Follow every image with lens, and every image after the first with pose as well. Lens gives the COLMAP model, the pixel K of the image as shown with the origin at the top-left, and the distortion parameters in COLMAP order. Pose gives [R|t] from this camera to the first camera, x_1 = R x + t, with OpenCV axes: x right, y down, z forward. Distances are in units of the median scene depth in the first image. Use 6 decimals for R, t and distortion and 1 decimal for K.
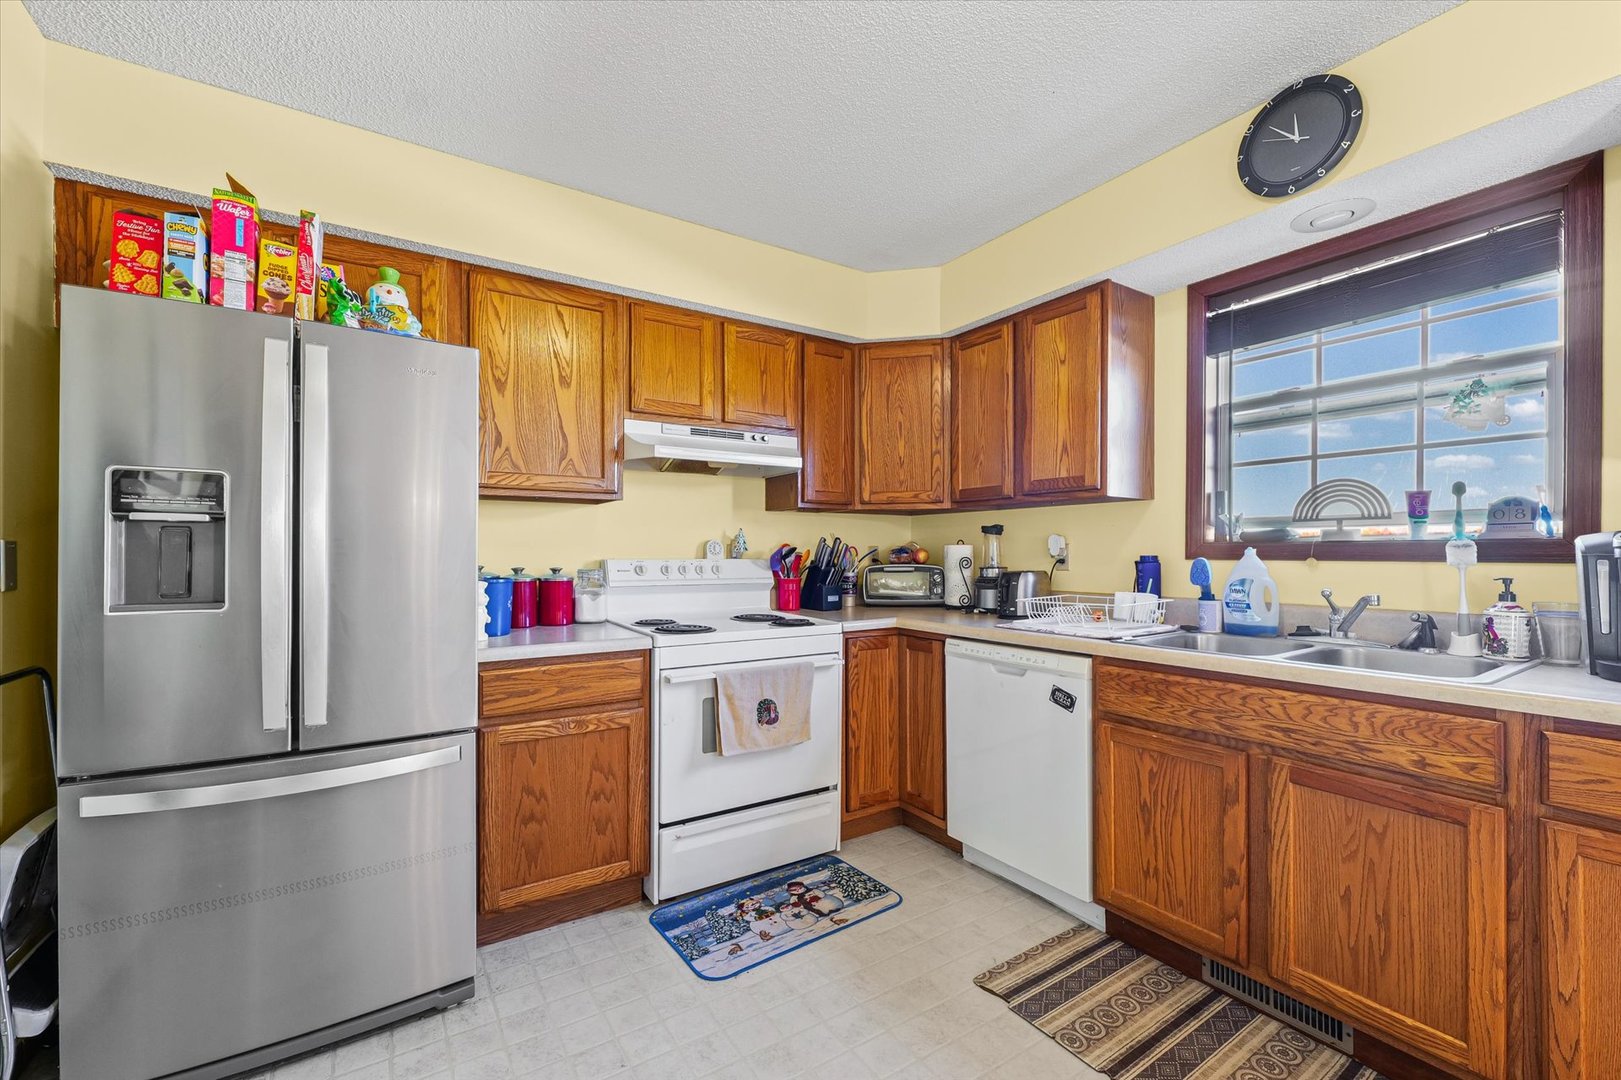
lens RADIAL K [[663.3, 0, 809.9], [0, 663.3, 548.7], [0, 0, 1]] dist [-0.002319, -0.000672]
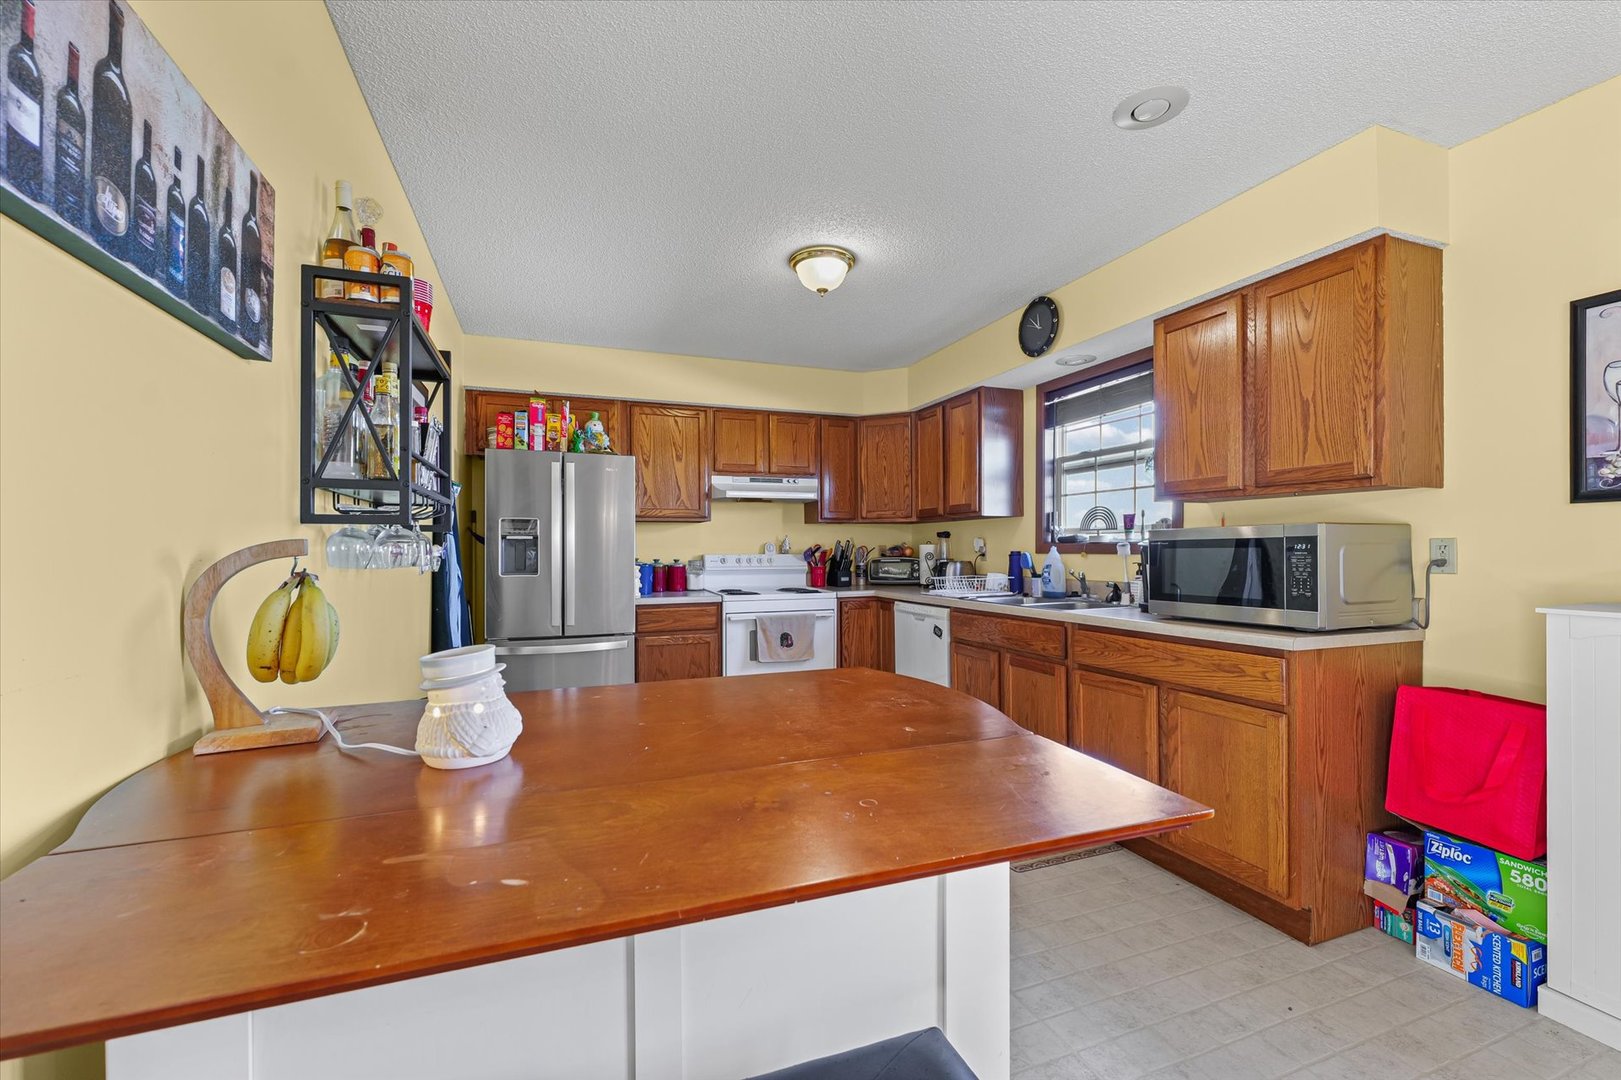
lens RADIAL K [[663.3, 0, 810.4], [0, 663.3, 542.6], [0, 0, 1]] dist [-0.002319, -0.000672]
pose [[0.977235, -0.006694, -0.212053, 0.381851], [0.006071, 0.999975, -0.003589, -0.008257], [0.212072, 0.002219, 0.977252, -0.732933]]
